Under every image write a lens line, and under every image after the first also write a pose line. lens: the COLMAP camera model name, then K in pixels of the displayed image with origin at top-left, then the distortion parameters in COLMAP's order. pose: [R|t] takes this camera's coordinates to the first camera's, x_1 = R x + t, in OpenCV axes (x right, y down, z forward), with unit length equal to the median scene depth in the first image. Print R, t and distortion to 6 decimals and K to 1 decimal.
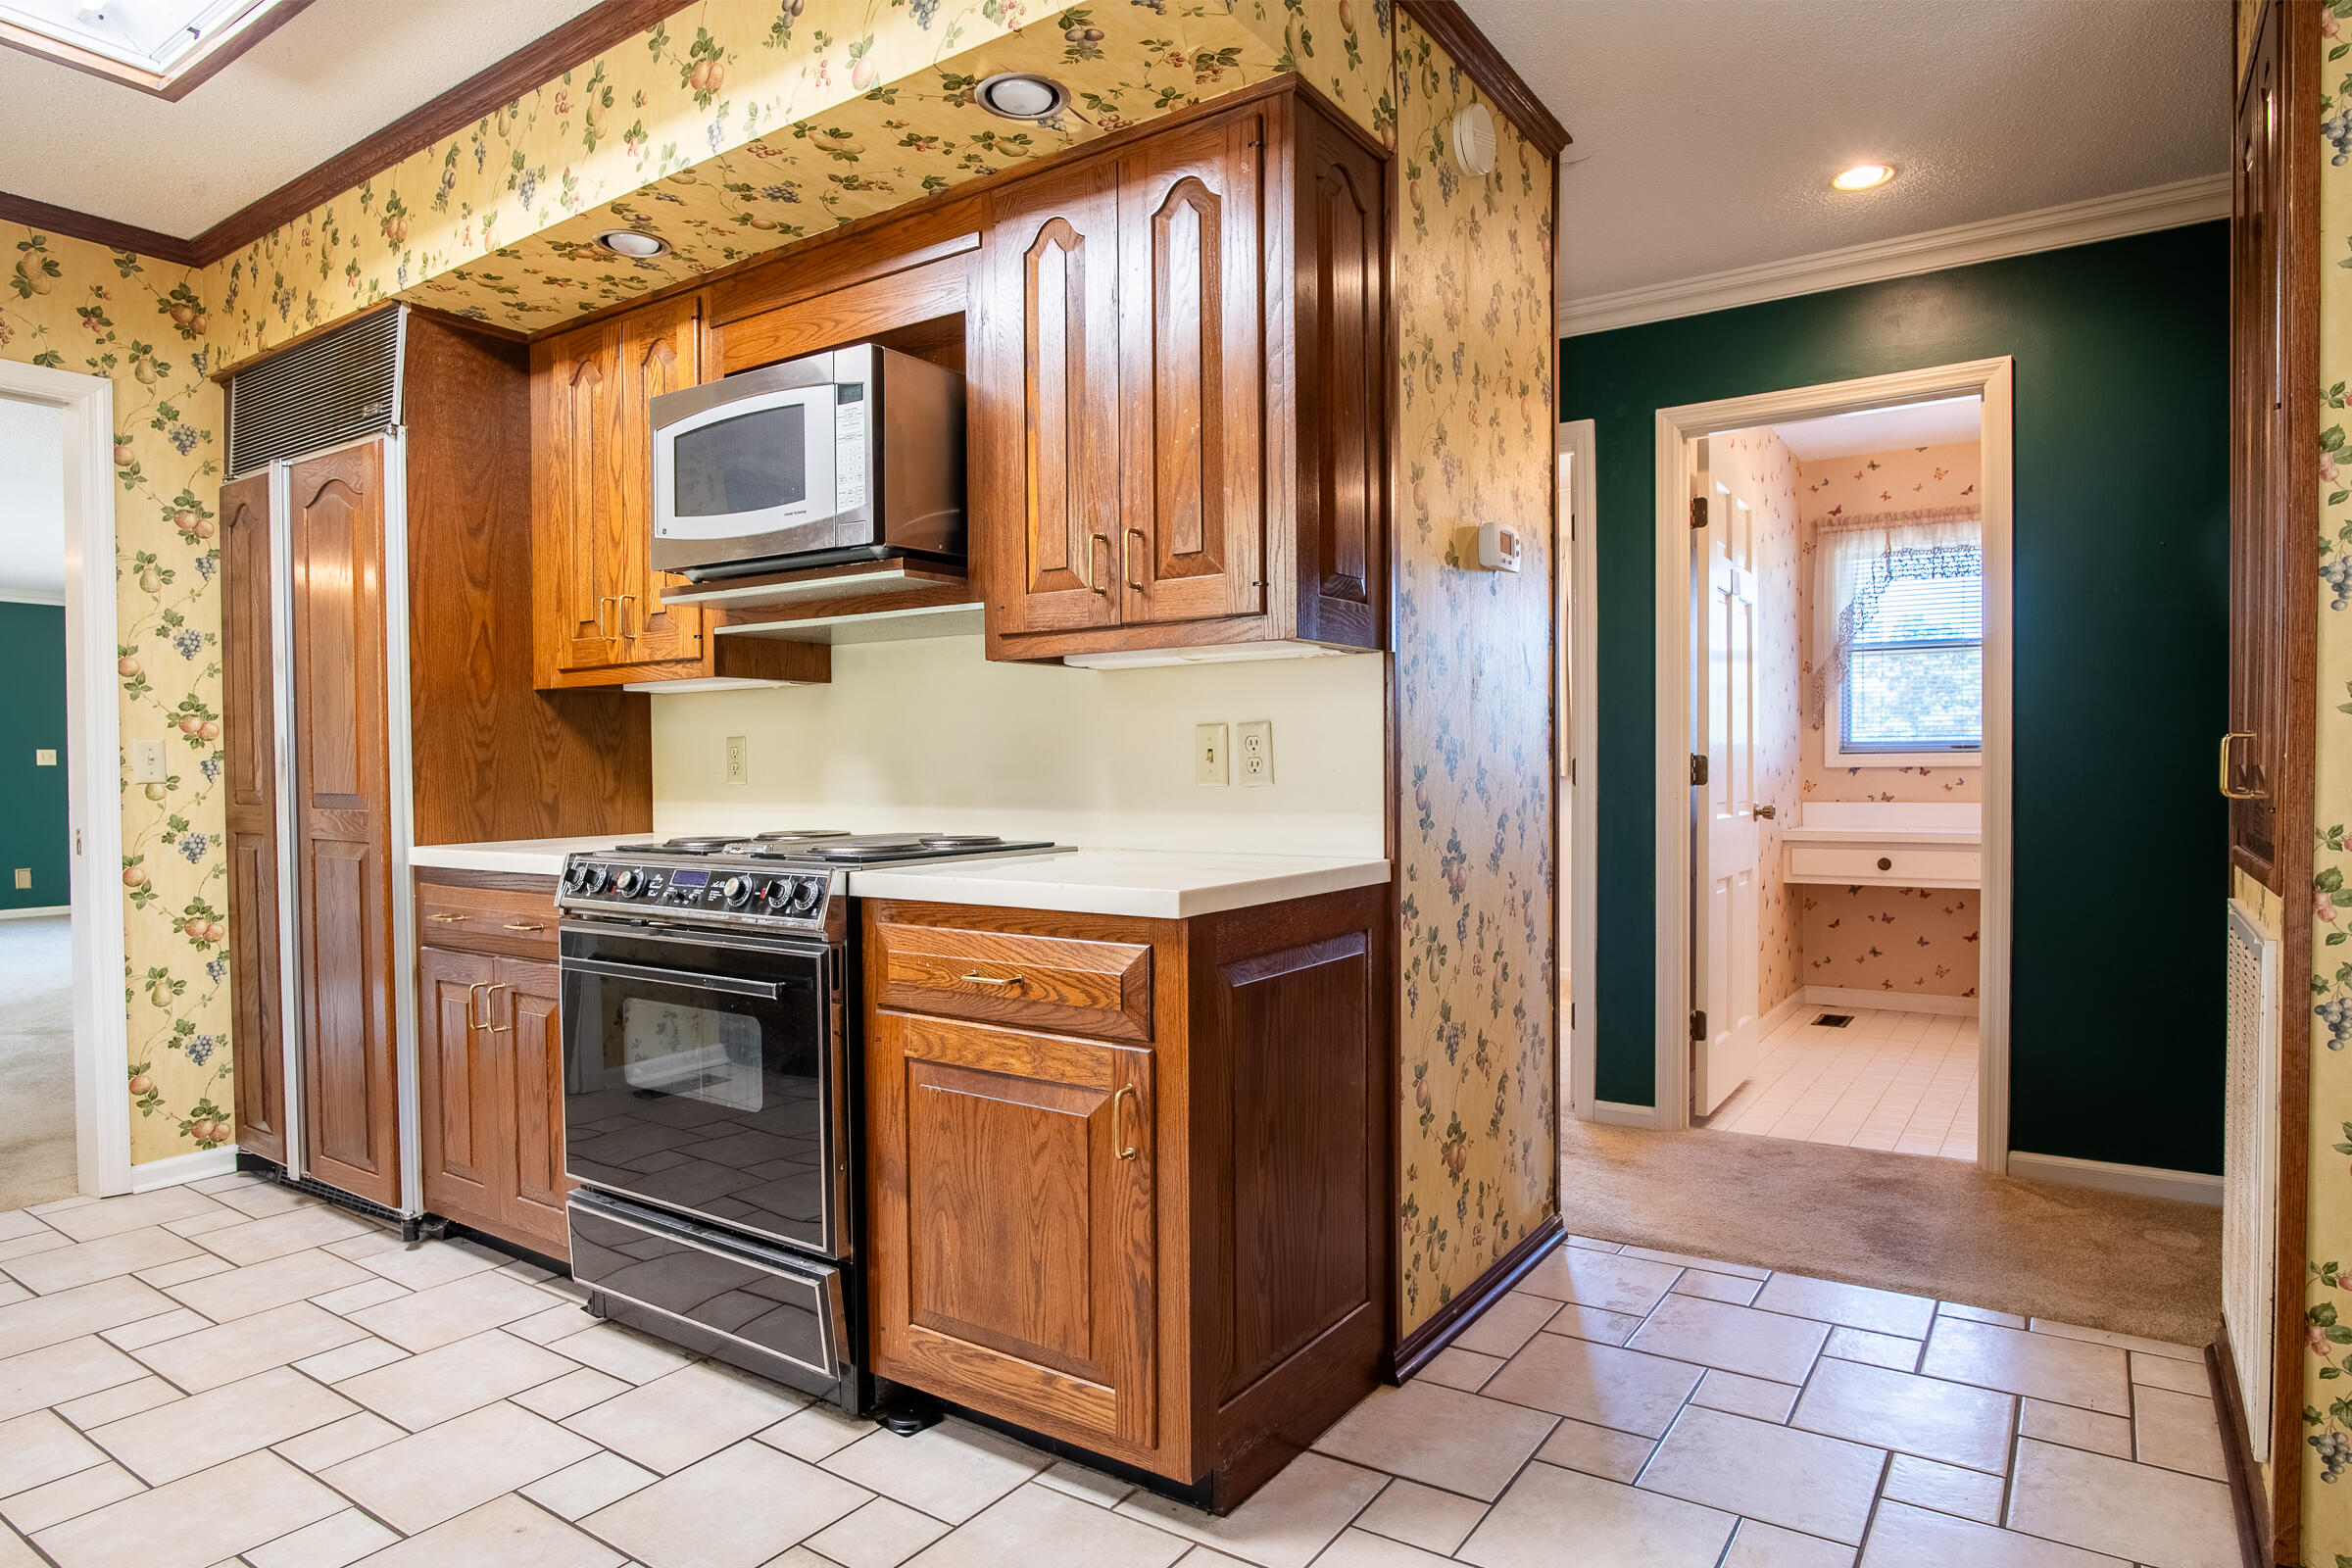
lens RADIAL K [[1361.6, 0, 1188.7], [0, 1361.6, 792.0], [0, 0, 1]] dist [-0.032105, 0.010615]
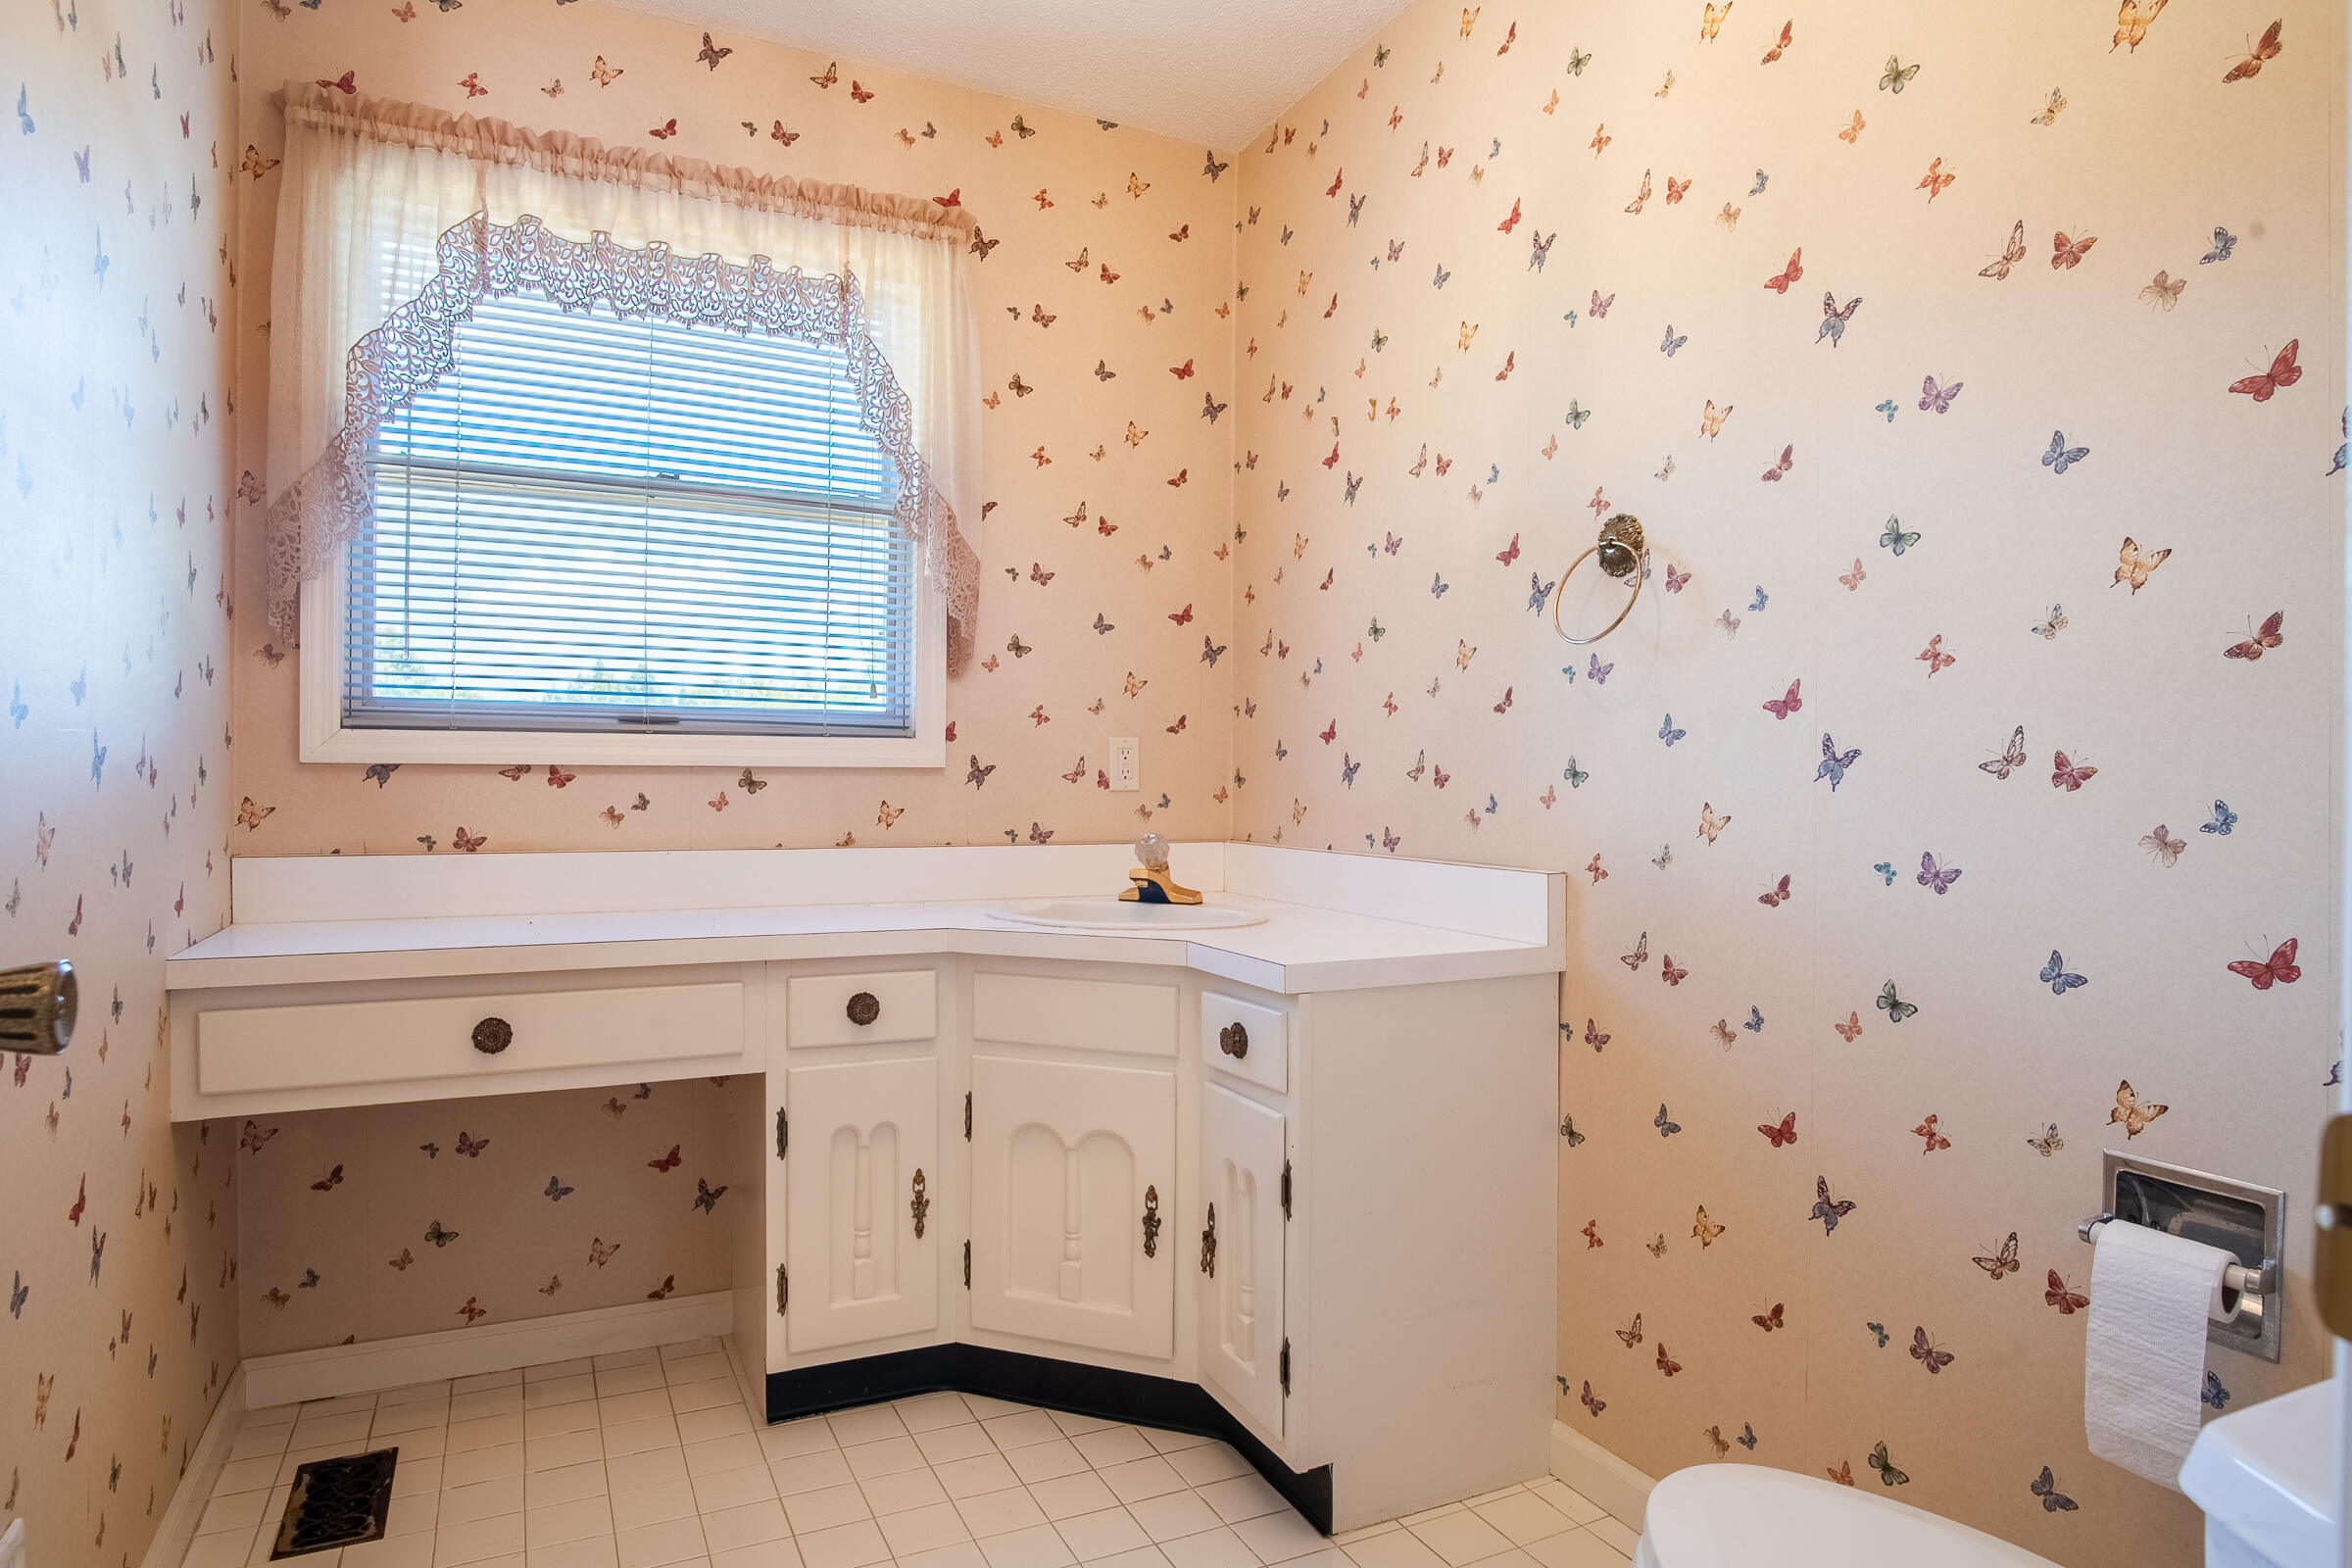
lens RADIAL K [[1361.6, 0, 1190.9], [0, 1361.6, 790.1], [0, 0, 1]] dist [-0.032105, 0.010615]
pose [[0.495822, 0.006128, 0.868402, 0.277169], [0.005308, 0.999935, -0.010087, -0.005849], [-0.868408, 0.009611, 0.495758, 0.618269]]
